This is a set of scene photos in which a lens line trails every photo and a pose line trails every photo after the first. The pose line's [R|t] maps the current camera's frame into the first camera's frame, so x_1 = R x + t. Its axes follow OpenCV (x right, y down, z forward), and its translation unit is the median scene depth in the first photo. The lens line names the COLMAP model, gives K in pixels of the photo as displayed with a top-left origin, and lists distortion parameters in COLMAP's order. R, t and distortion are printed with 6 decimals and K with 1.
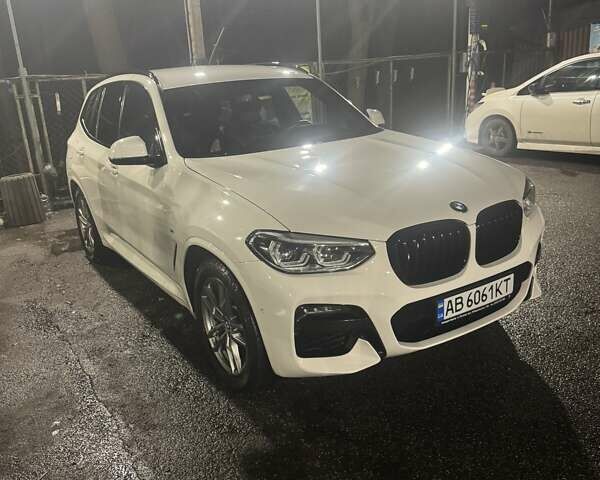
lens RADIAL K [[545.3, 0, 286.3], [0, 545.3, 231.1], [0, 0, 1]] dist [0.112881, -0.253876]
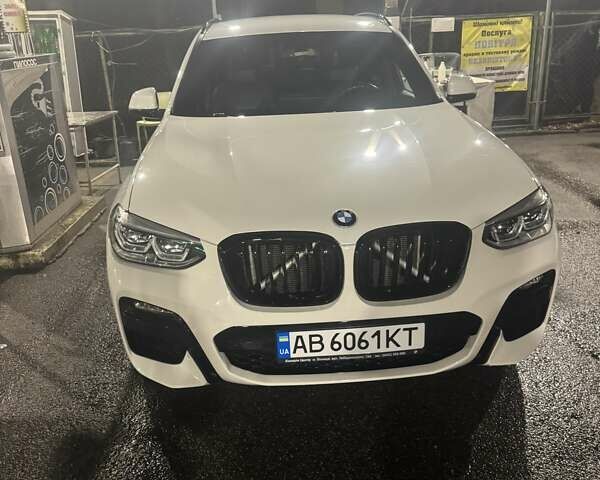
lens RADIAL K [[545.3, 0, 286.3], [0, 545.3, 231.1], [0, 0, 1]] dist [0.112881, -0.253876]
pose [[0.878486, 0.184546, -0.440687, 0.569703], [-0.146175, 0.981975, 0.119829, -0.103060], [0.454857, -0.040851, 0.889627, 0.303687]]
